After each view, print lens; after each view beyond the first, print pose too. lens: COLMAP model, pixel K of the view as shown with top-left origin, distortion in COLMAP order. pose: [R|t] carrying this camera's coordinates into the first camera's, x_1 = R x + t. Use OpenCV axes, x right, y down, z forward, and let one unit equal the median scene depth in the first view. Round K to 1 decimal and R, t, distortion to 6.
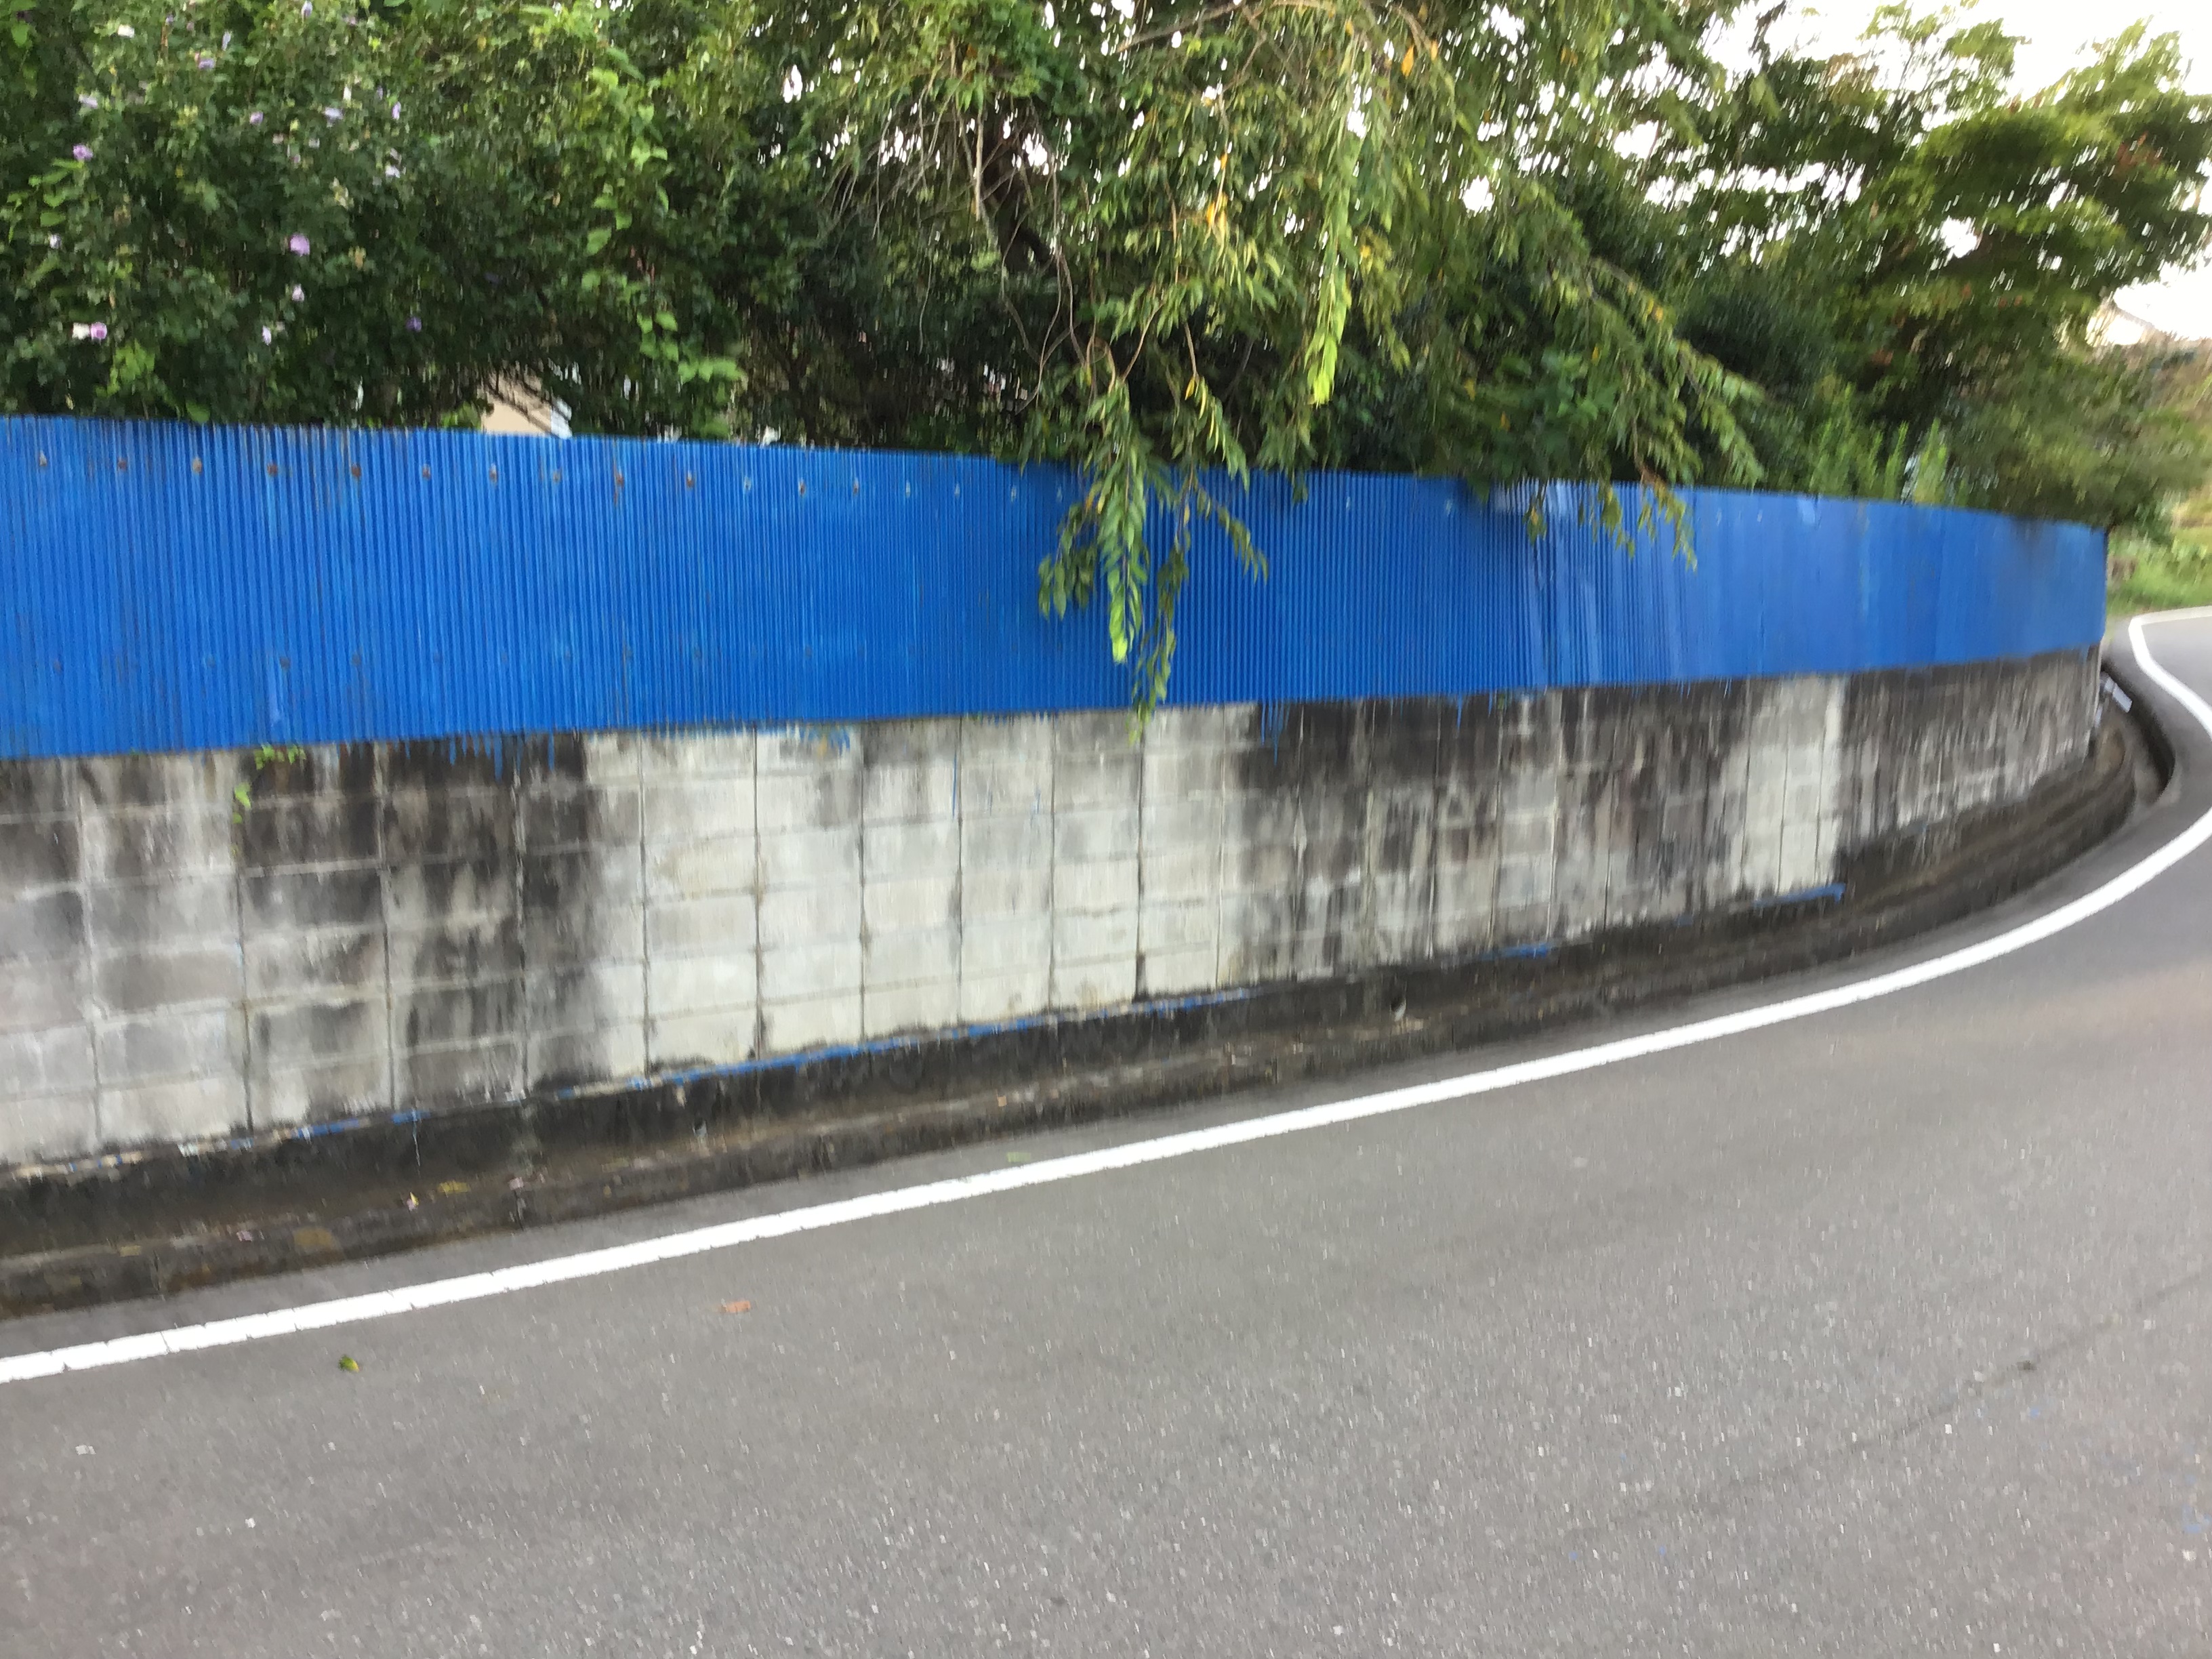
lens RADIAL K [[2001.8, 0, 1111.2], [0, 2001.8, 868.1], [0, 0, 1]] dist [0.080634, -0.129950]
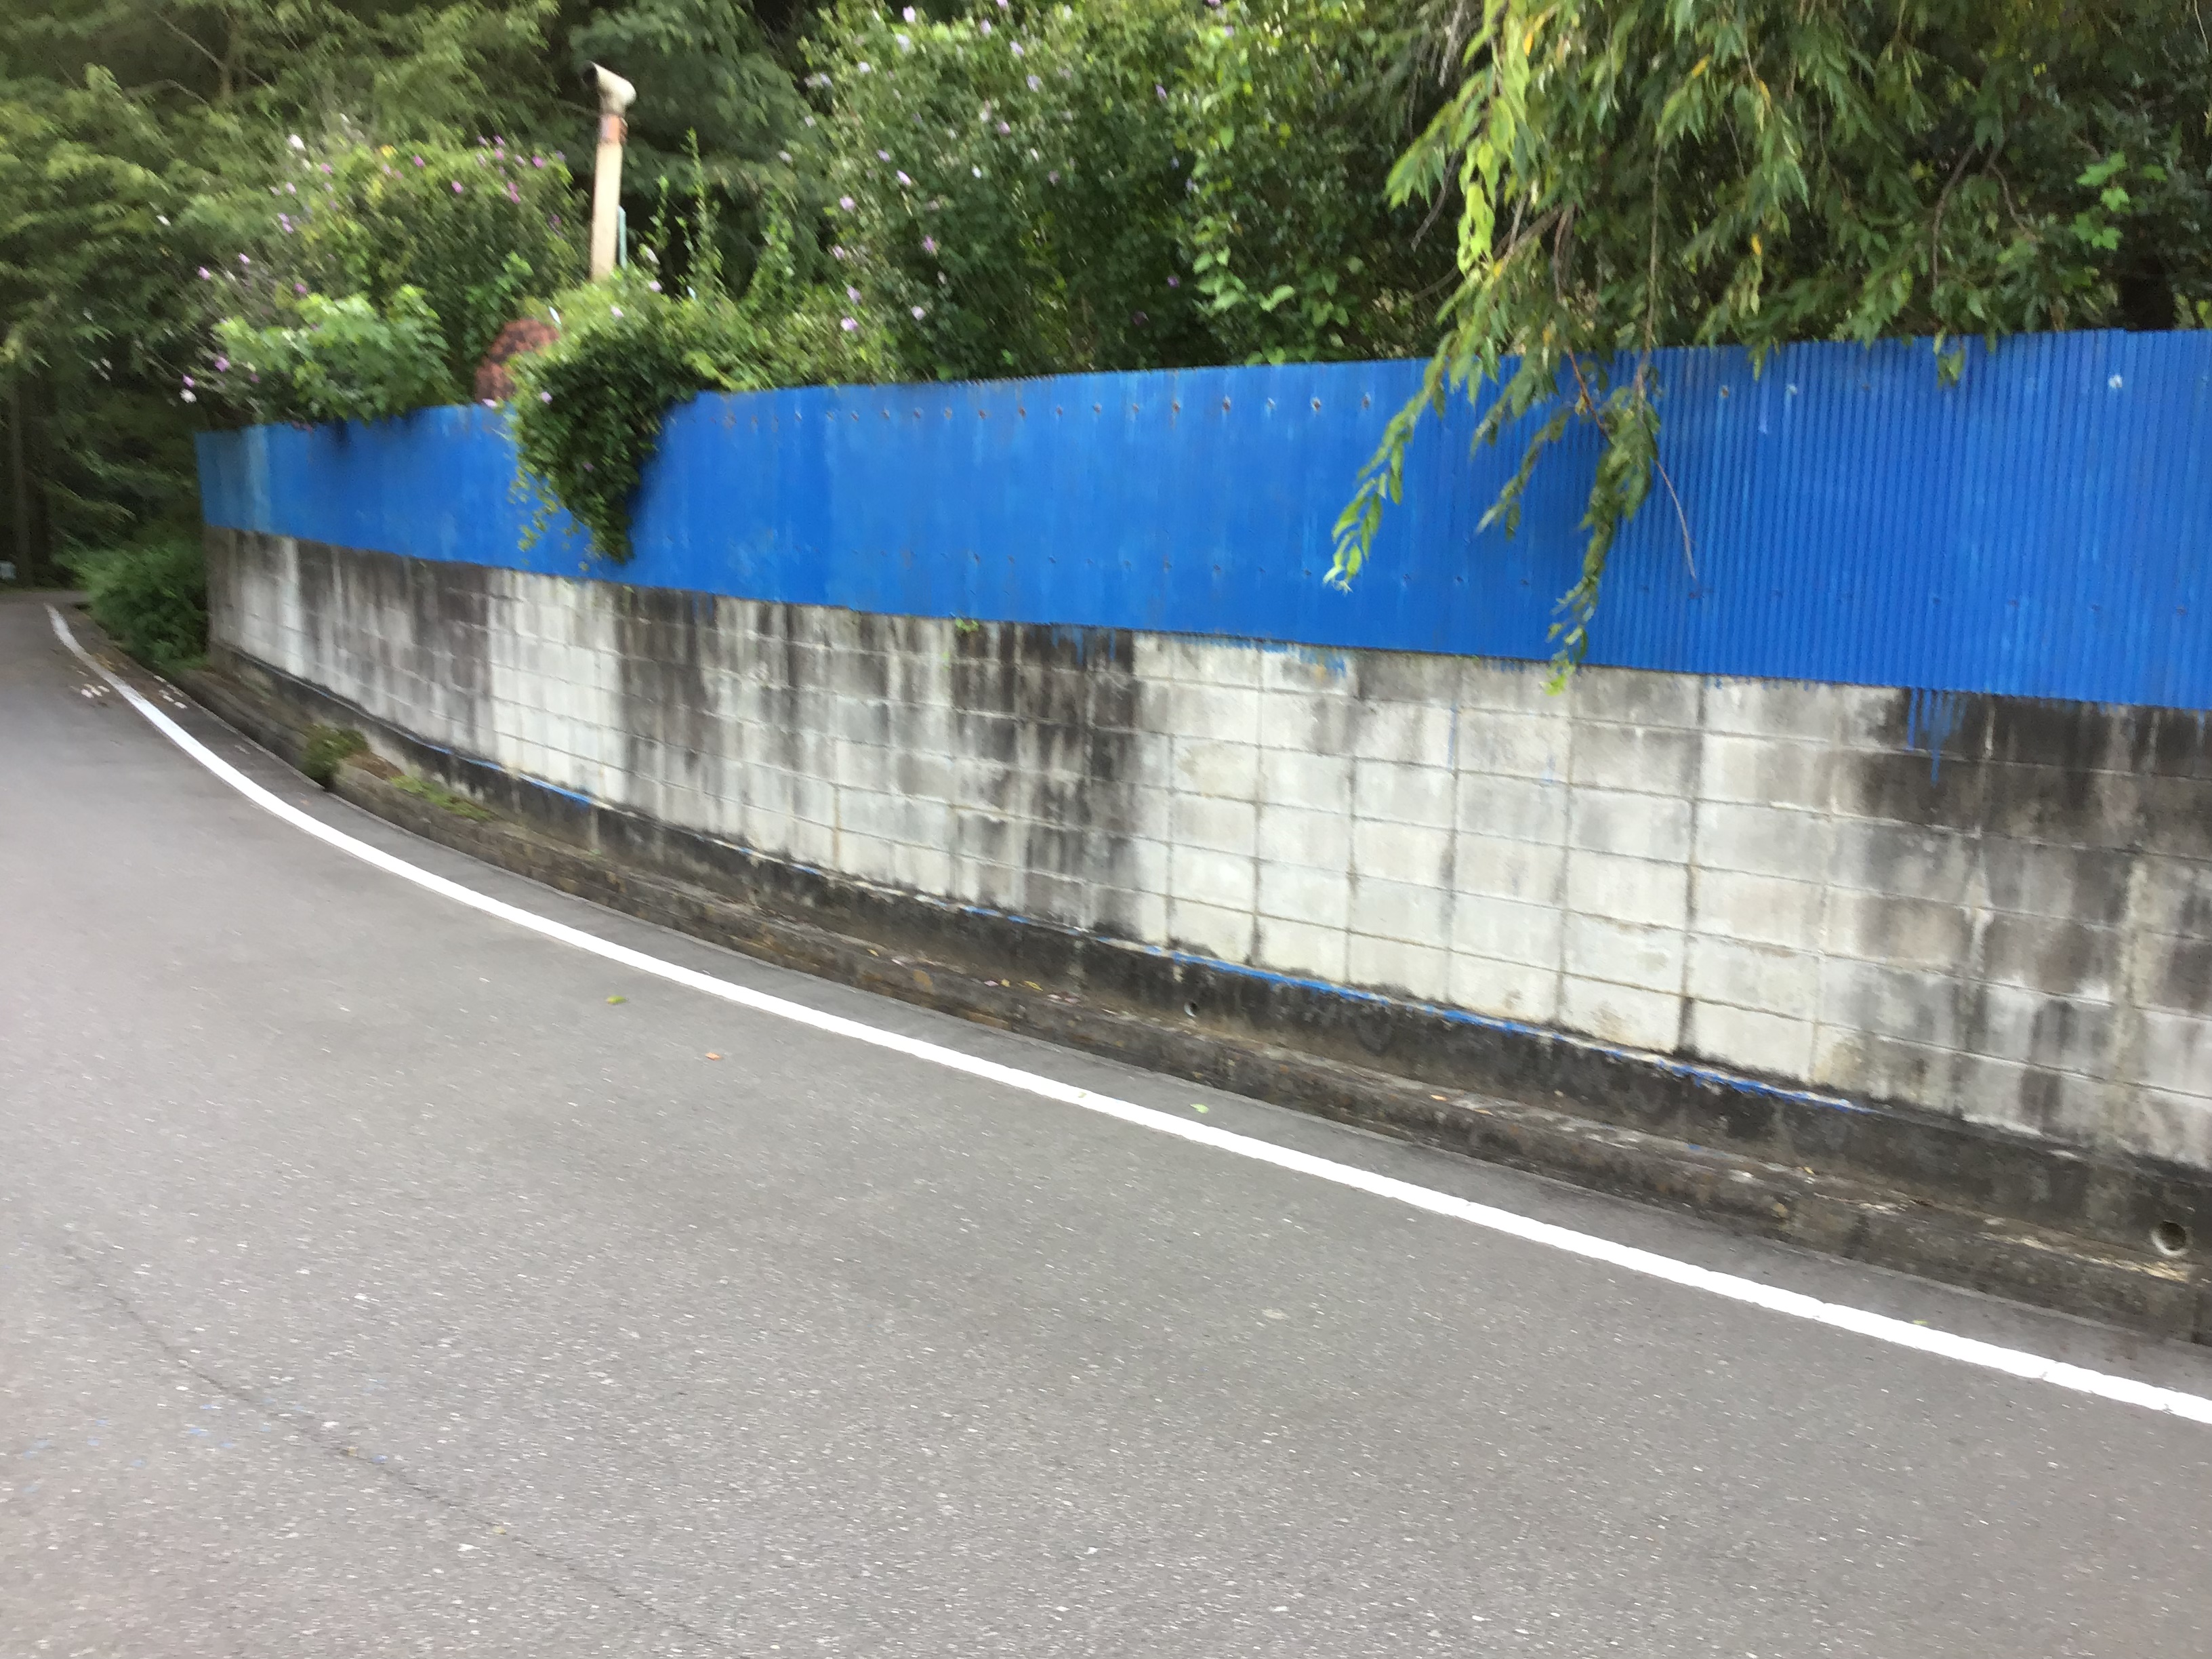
lens RADIAL K [[2025.0, 0, 1106.0], [0, 2025.0, 829.5], [0, 0, 1]] dist [0.089386, -0.161079]
pose [[0.204392, 0.164560, -0.964958, 0.807818], [-0.151367, 0.979225, 0.134931, -0.103416], [0.967115, 0.118484, 0.225055, 0.693833]]
